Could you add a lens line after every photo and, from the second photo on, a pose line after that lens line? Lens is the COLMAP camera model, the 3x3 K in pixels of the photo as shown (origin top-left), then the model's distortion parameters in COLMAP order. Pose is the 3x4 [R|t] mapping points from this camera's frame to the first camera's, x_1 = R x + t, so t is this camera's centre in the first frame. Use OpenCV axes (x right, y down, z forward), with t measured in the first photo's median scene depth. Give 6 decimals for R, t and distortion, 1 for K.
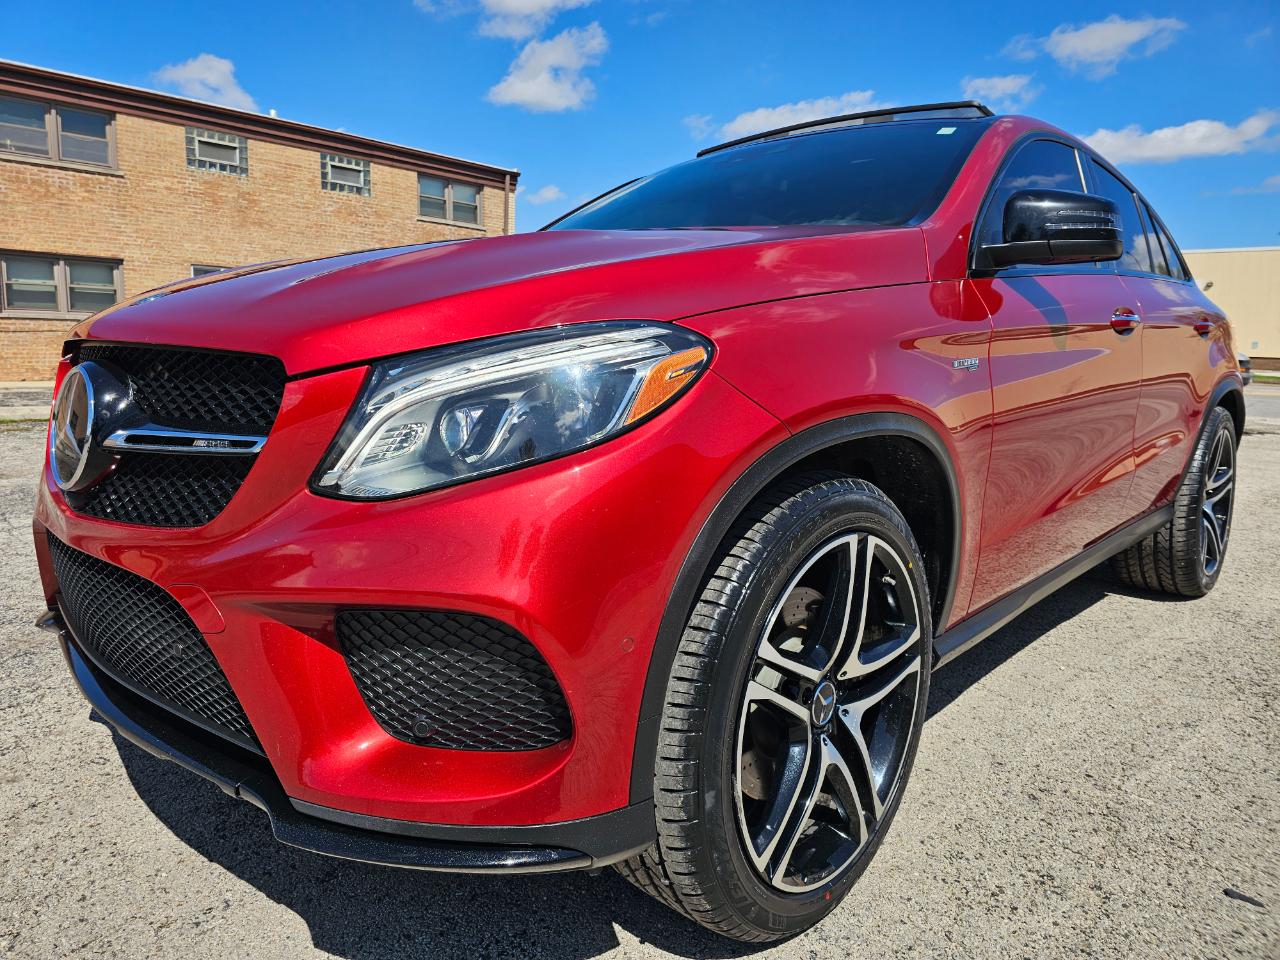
lens RADIAL K [[876.0, 0, 640.4], [0, 876.0, 444.1], [0, 0, 1]] dist [0.041825, -0.041275]
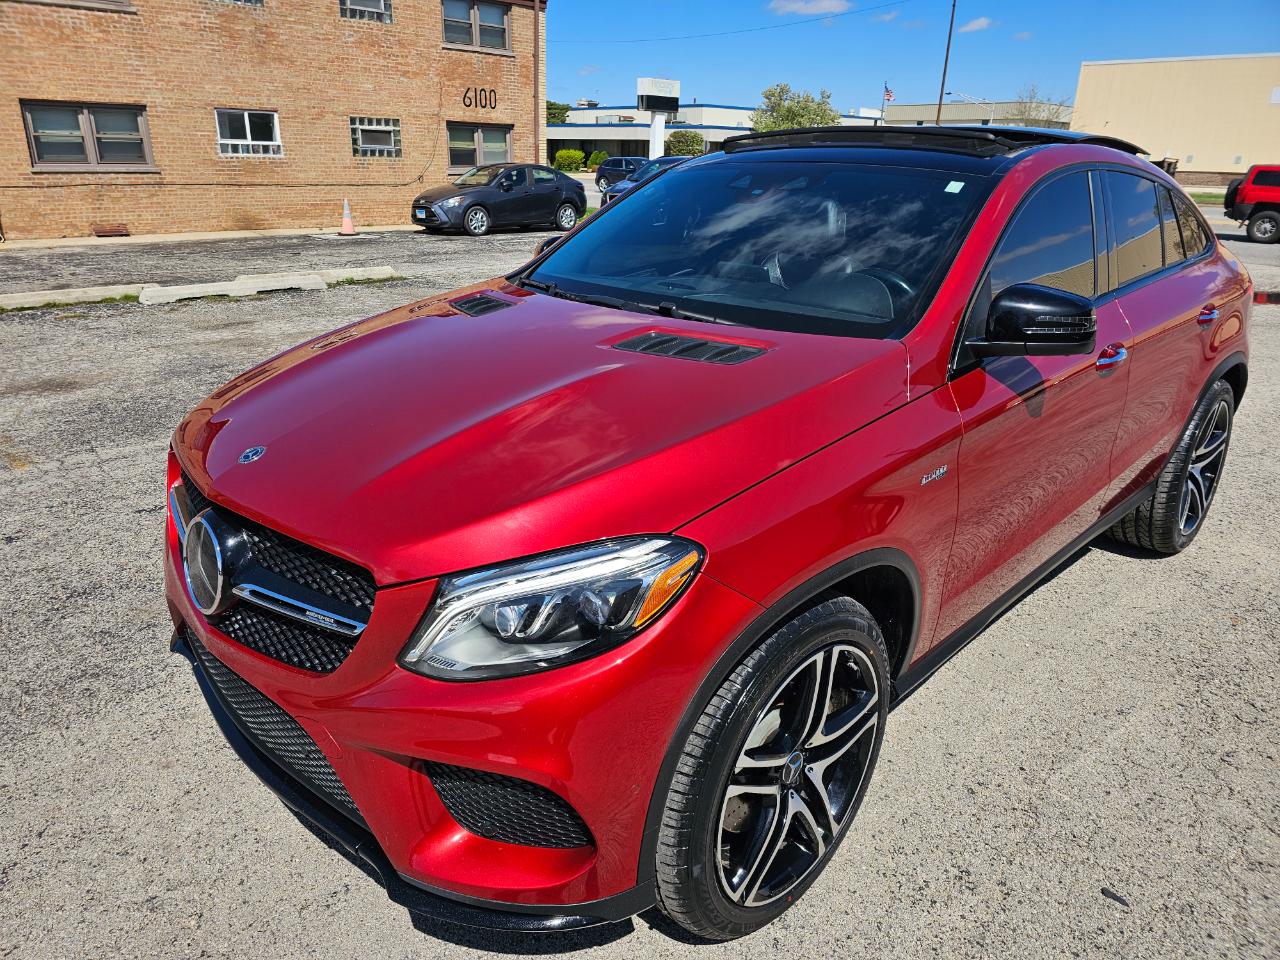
lens RADIAL K [[876.0, 0, 646.3], [0, 876.0, 464.6], [0, 0, 1]] dist [0.041825, -0.041275]
pose [[0.999338, 0.010409, -0.034851, 0.024511], [-0.002797, 0.977333, 0.211688, -0.298031], [0.036264, -0.211451, 0.976716, -0.127381]]
